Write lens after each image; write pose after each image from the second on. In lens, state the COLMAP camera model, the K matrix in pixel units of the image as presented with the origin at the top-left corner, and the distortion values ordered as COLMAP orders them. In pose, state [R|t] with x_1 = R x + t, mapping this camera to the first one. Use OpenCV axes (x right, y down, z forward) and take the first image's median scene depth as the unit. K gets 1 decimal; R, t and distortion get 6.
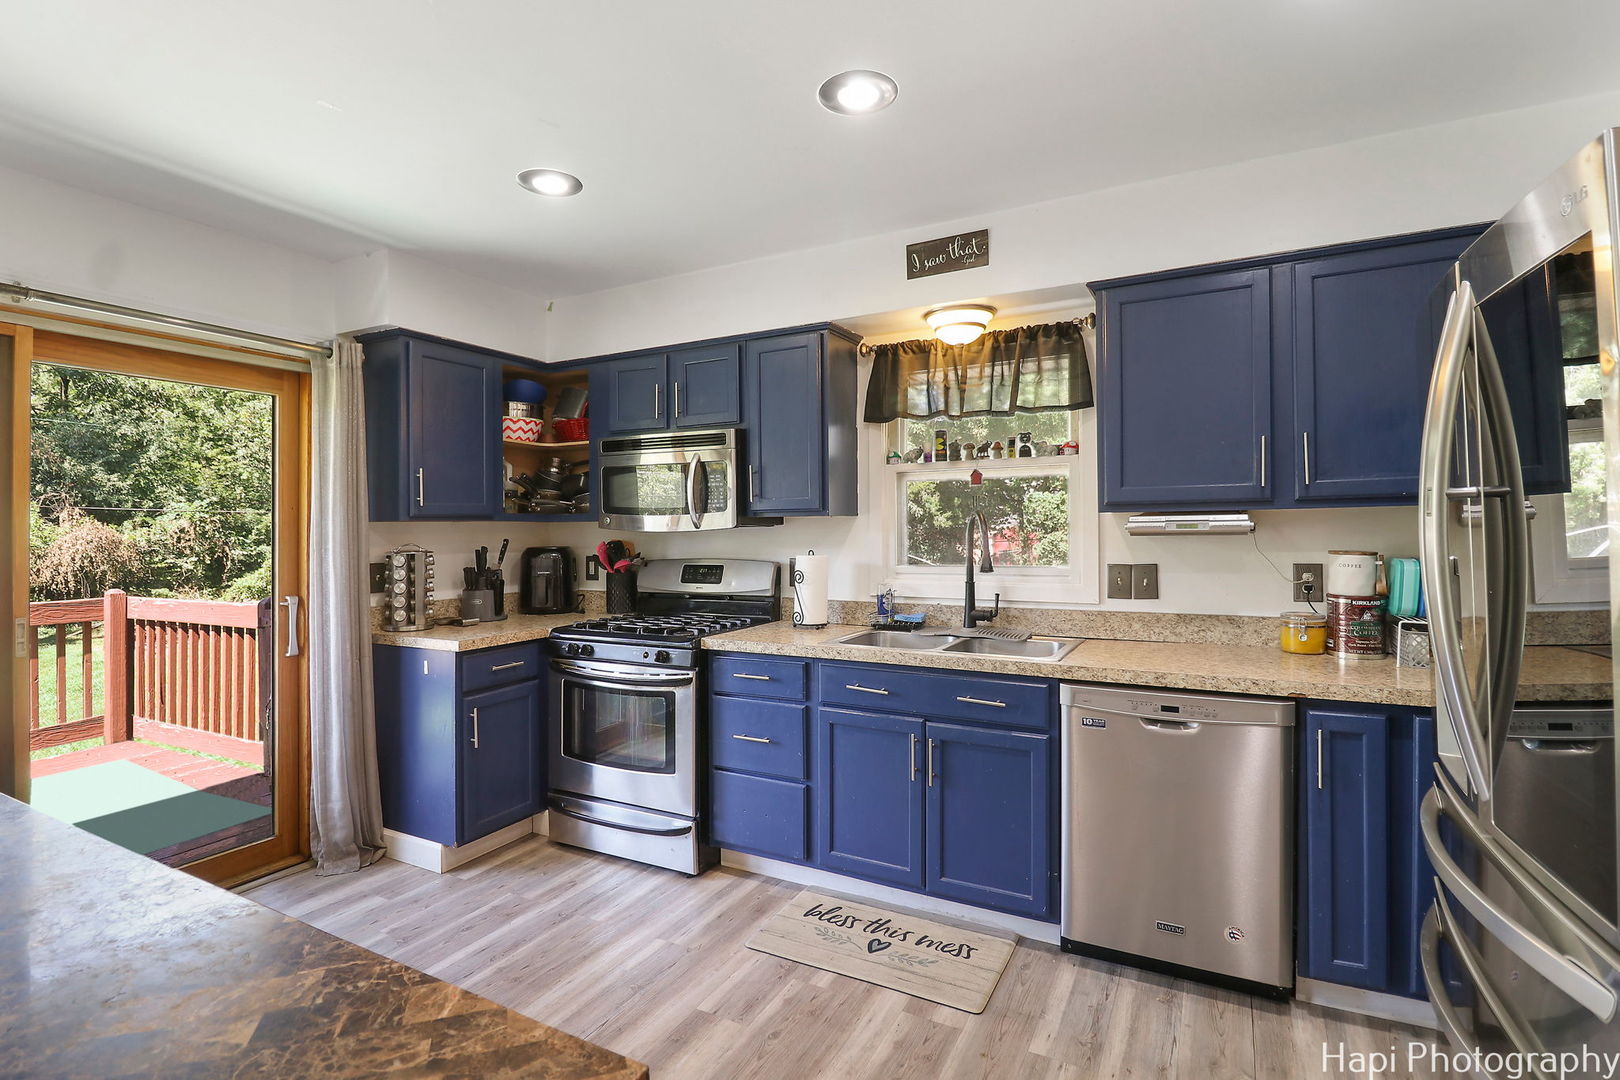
lens RADIAL K [[768.2, 0, 808.1], [0, 768.2, 526.9], [0, 0, 1]] dist [-0.012129, -0.001594]
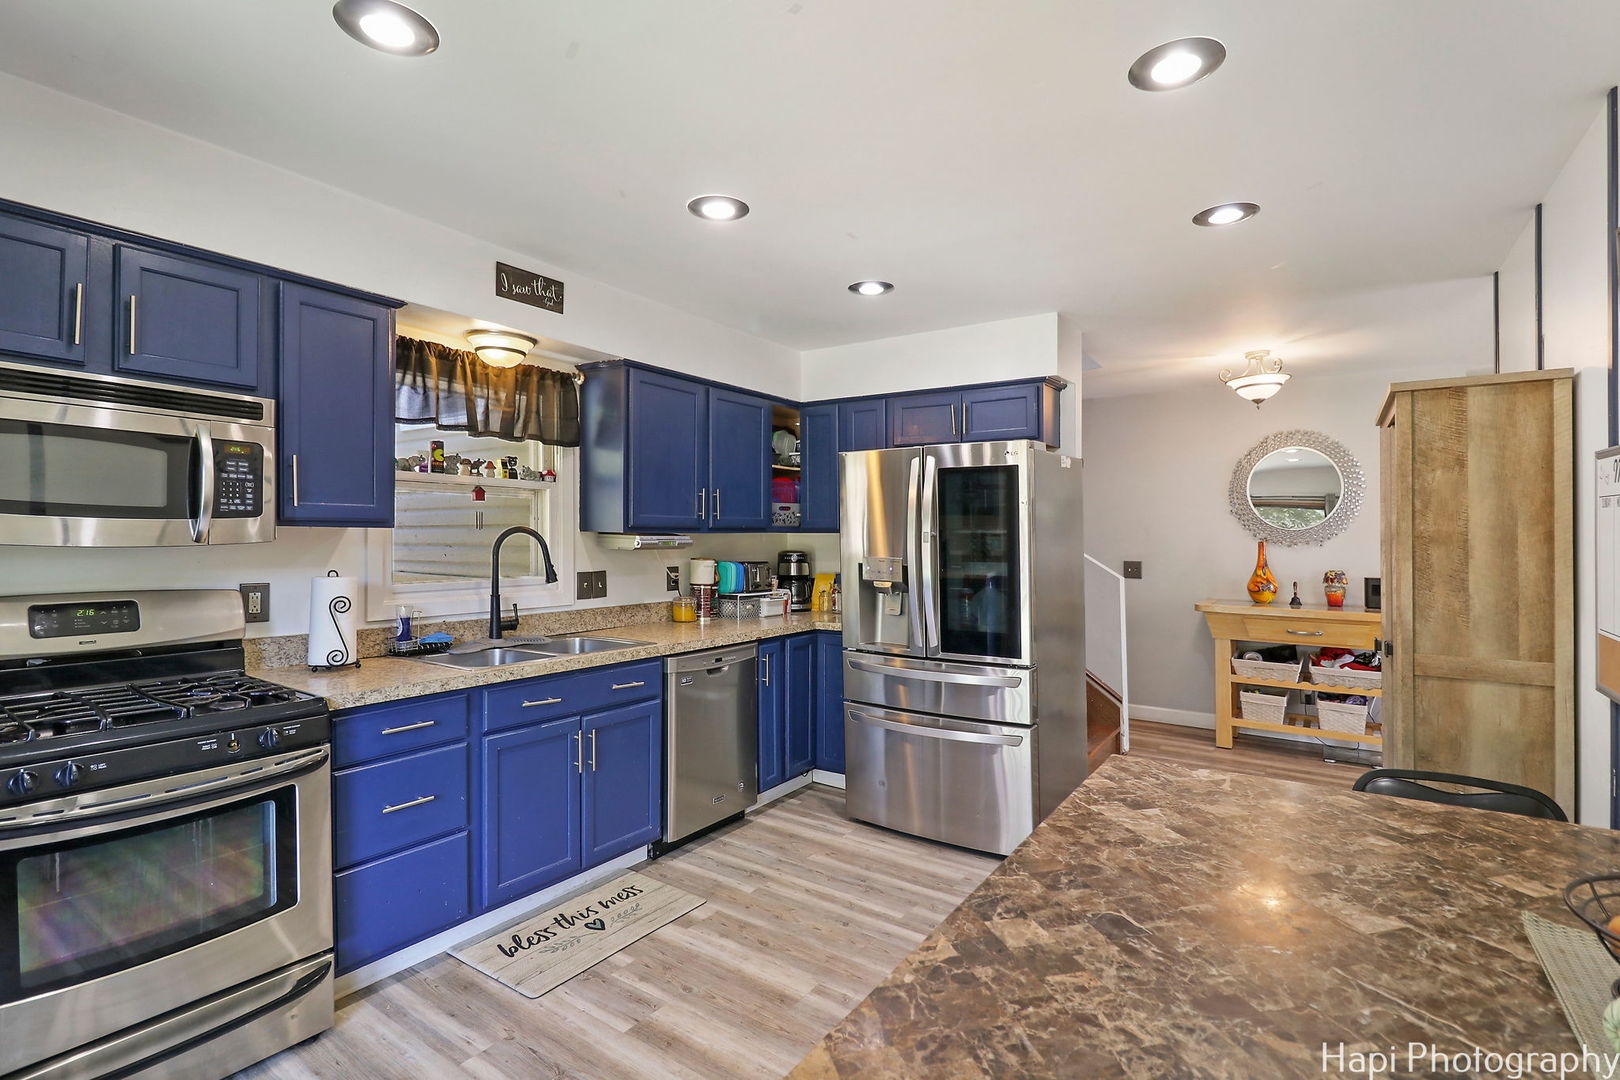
lens RADIAL K [[768.2, 0, 808.1], [0, 768.2, 526.9], [0, 0, 1]] dist [-0.012129, -0.001594]
pose [[0.111364, 0.024231, 0.993484, -0.864712], [-0.008745, 0.999688, -0.023402, 0.000118], [-0.993741, -0.006082, 0.111541, 0.512431]]
